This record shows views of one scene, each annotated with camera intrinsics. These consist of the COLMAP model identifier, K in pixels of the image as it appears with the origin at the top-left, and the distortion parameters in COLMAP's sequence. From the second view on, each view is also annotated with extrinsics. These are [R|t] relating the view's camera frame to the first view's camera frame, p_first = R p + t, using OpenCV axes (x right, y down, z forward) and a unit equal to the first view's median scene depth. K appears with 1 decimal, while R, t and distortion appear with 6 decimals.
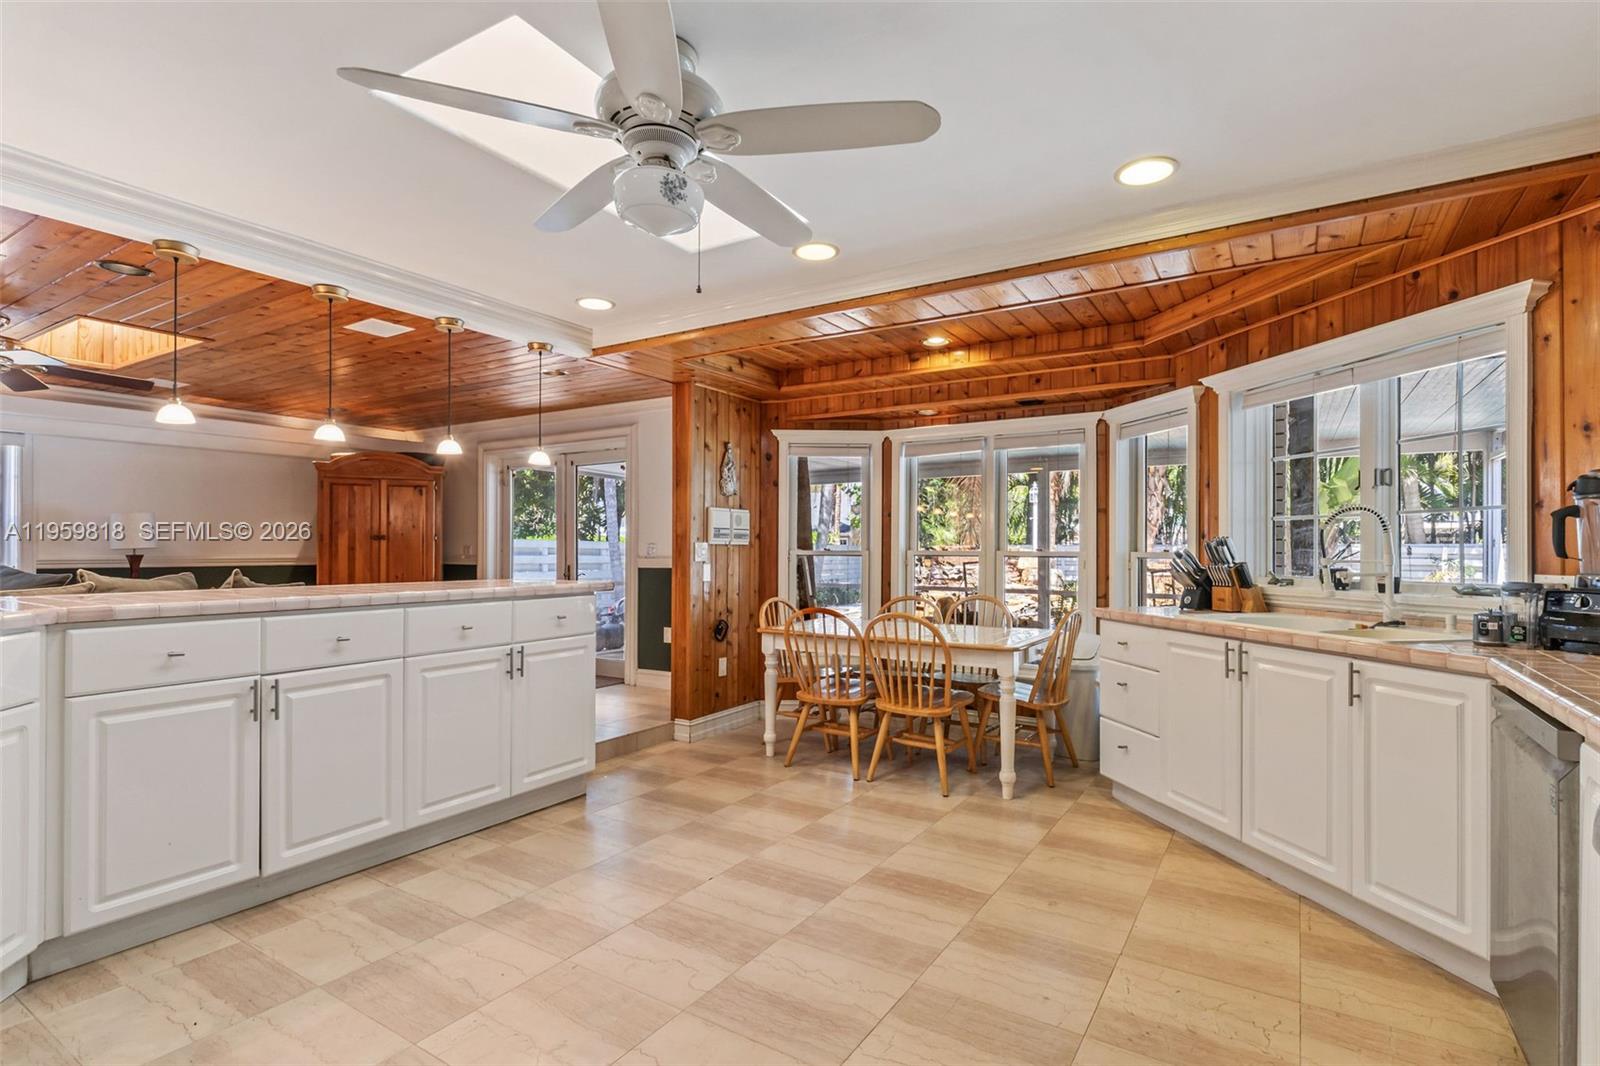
lens RADIAL K [[768.2, 0, 802.3], [0, 768.2, 545.5], [0, 0, 1]] dist [0.000119, 0.000113]
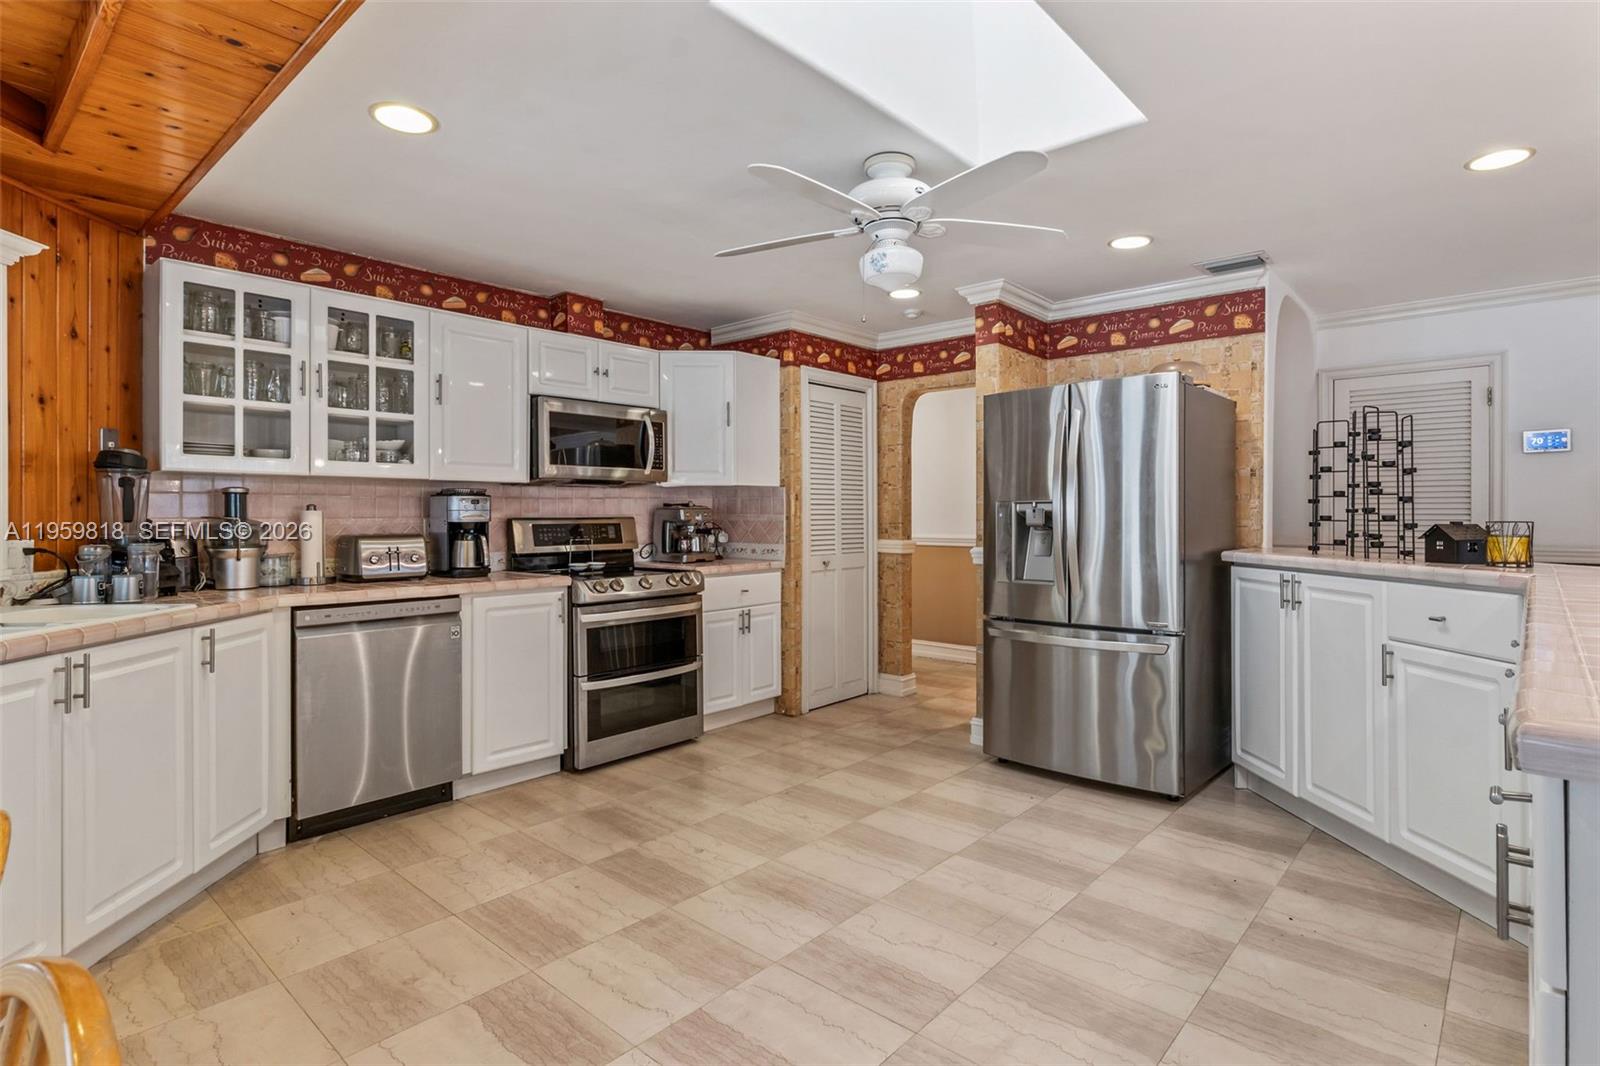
lens RADIAL K [[836.3, 0, 801.3], [0, 836.3, 521.4], [0, 0, 1]] dist [0.001000, 0.000094]
pose [[-0.988055, -0.001500, 0.154095, -0.209530], [-0.001912, 0.999995, -0.002522, 0.016073], [-0.154090, -0.002786, -0.988053, 2.024856]]
